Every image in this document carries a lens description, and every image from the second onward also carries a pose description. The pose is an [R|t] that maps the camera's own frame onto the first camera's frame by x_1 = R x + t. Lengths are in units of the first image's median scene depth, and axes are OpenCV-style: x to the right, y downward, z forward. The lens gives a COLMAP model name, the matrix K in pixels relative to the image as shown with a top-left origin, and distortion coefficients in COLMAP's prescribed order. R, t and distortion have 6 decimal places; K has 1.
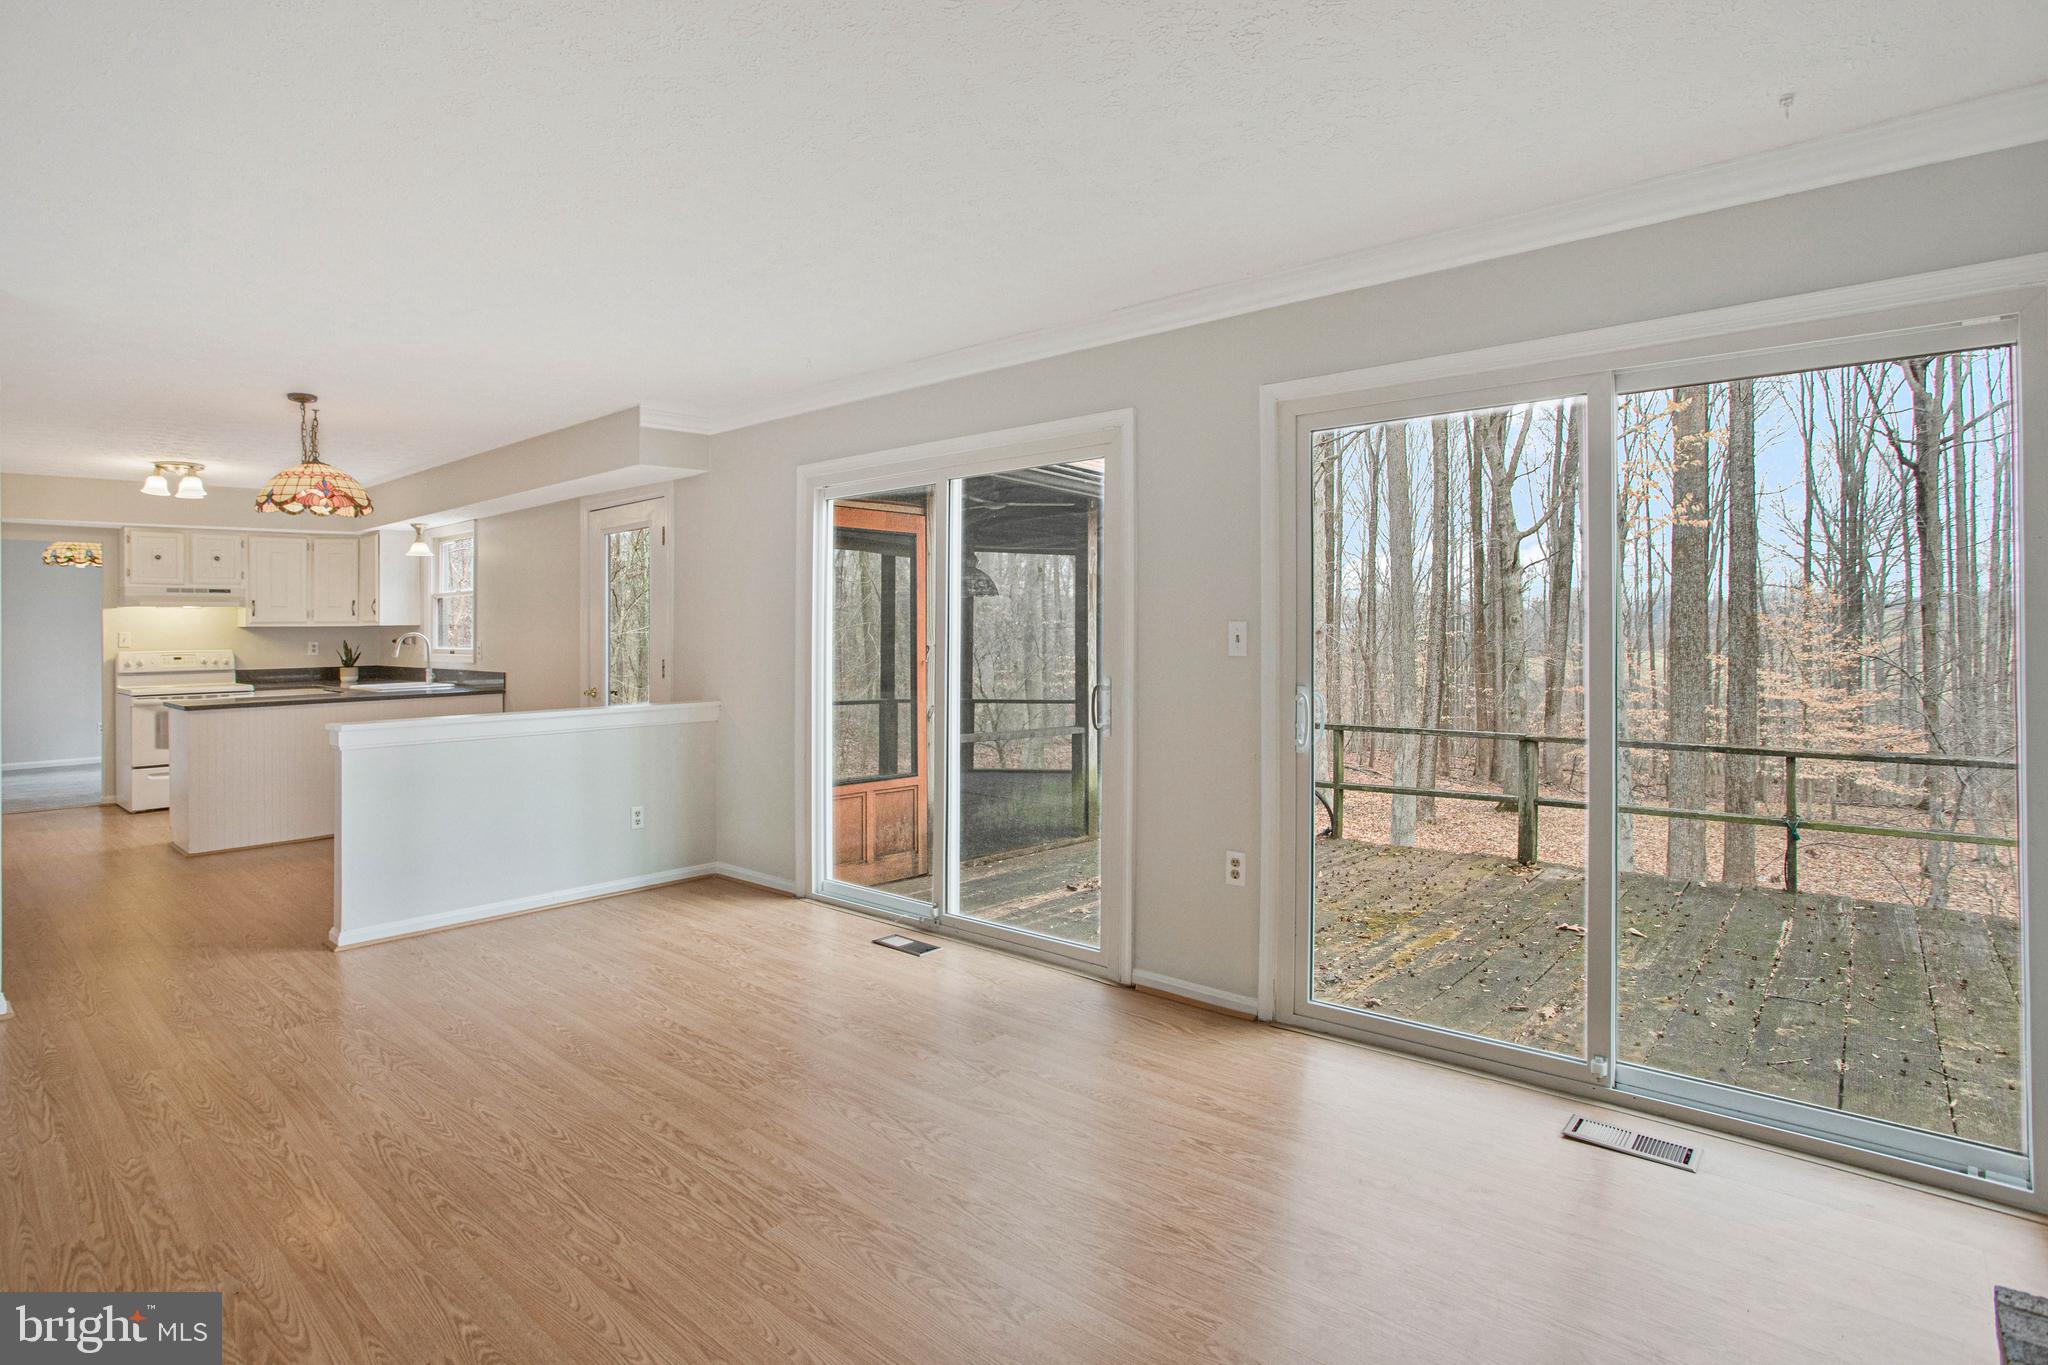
lens RADIAL K [[1041.0, 0, 1047.5], [0, 1041.0, 605.1], [0, 0, 1]] dist [-0.035818, 0.016753]
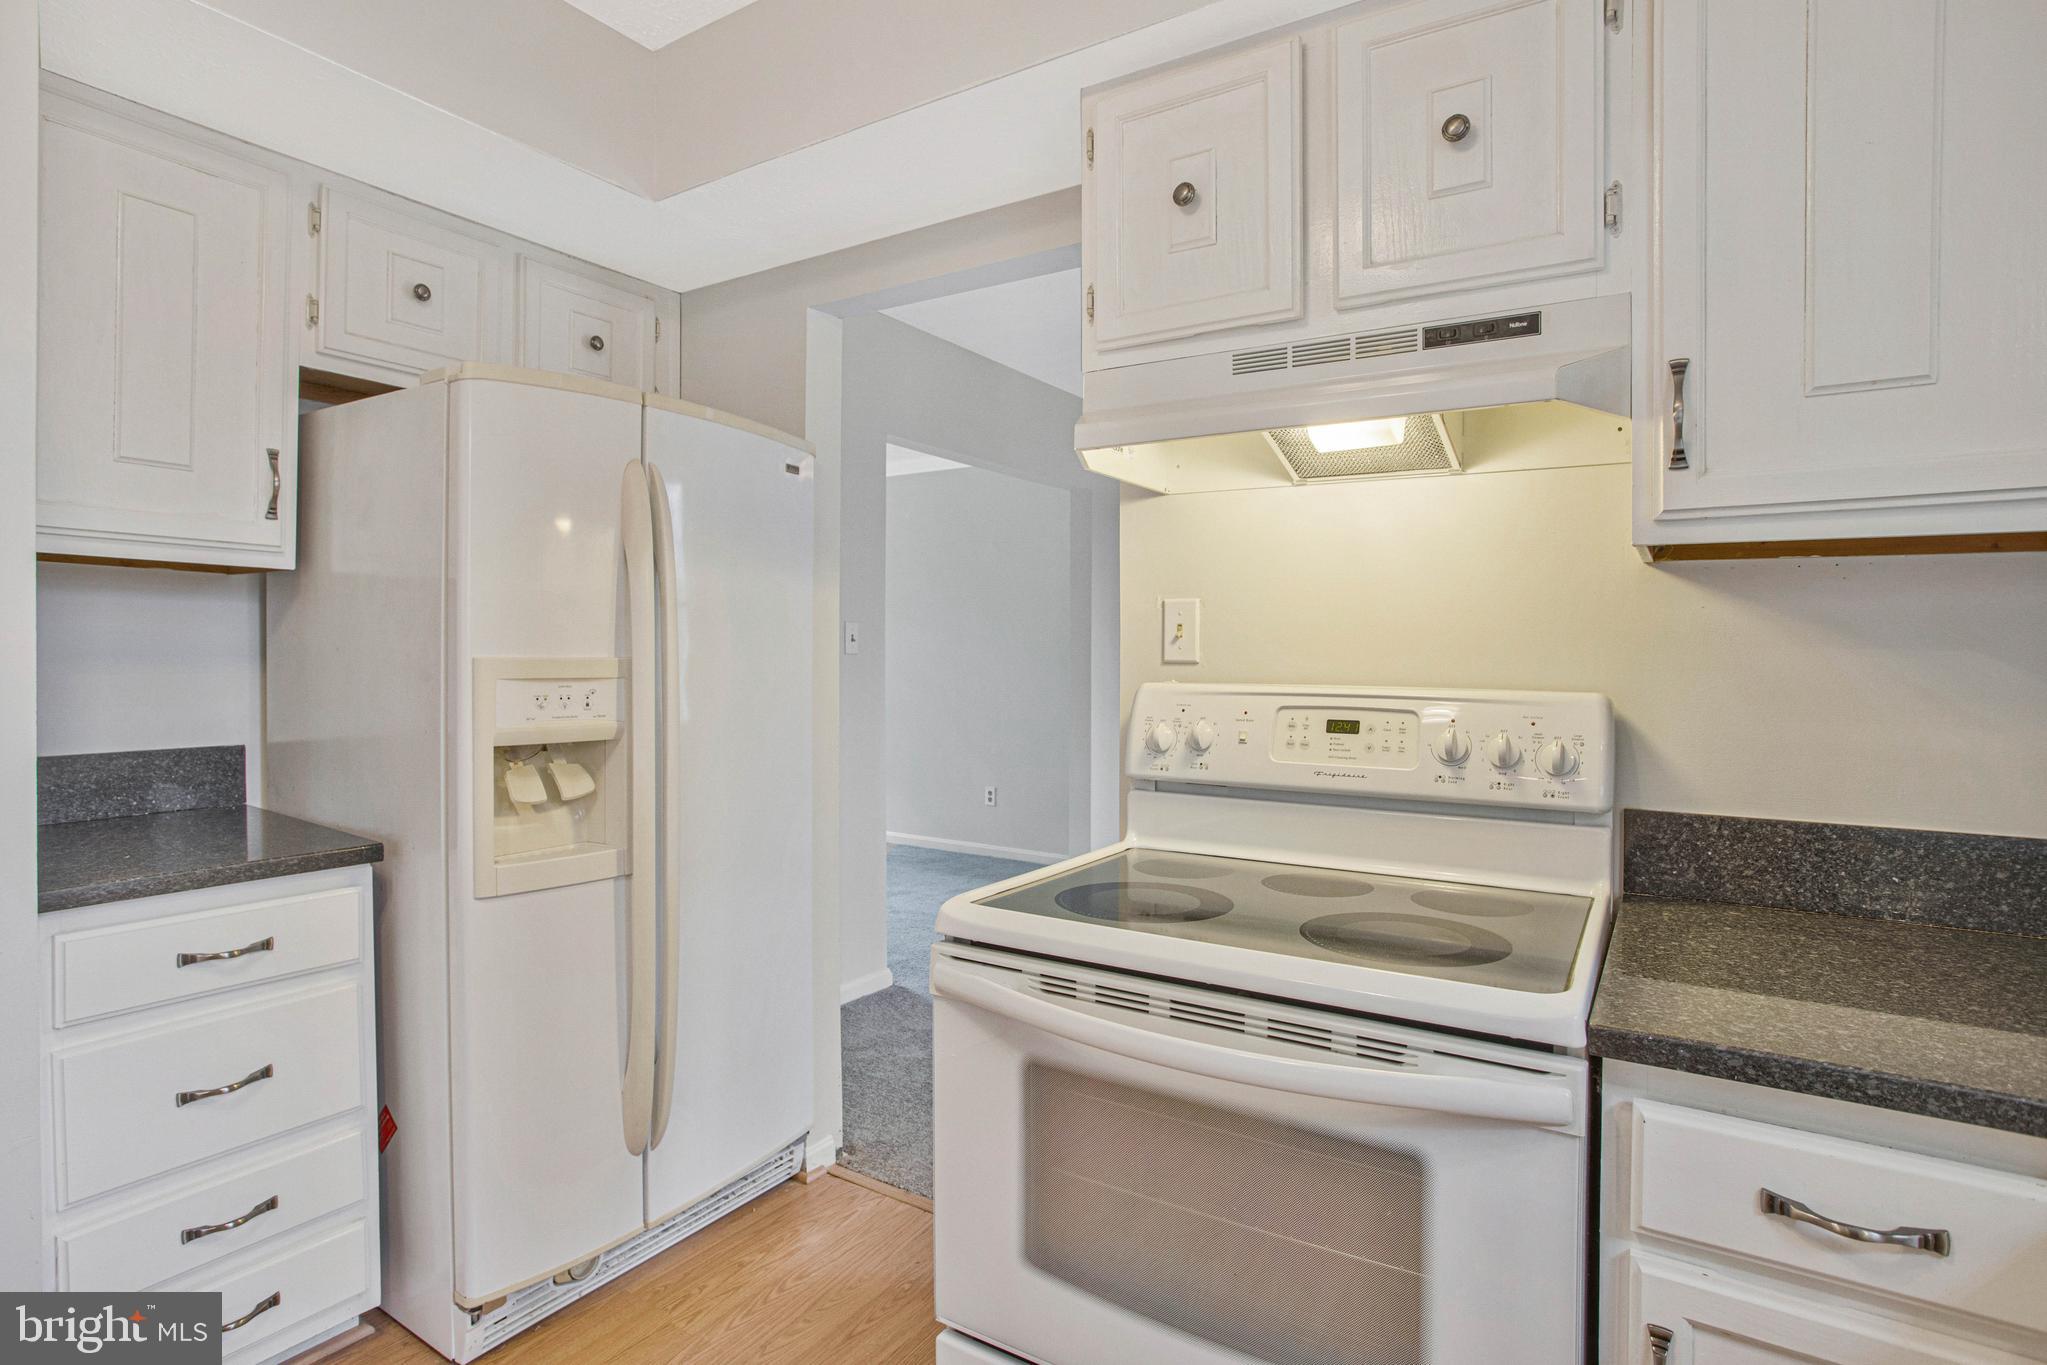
lens RADIAL K [[1040.5, 0, 1028.7], [0, 1040.5, 662.7], [0, 0, 1]] dist [-0.035818, 0.016753]
pose [[0.157780, 0.014567, -0.987367, -0.656633], [0.002875, 0.999880, 0.015211, 0.035999], [0.987470, -0.005239, 0.157719, 0.902628]]
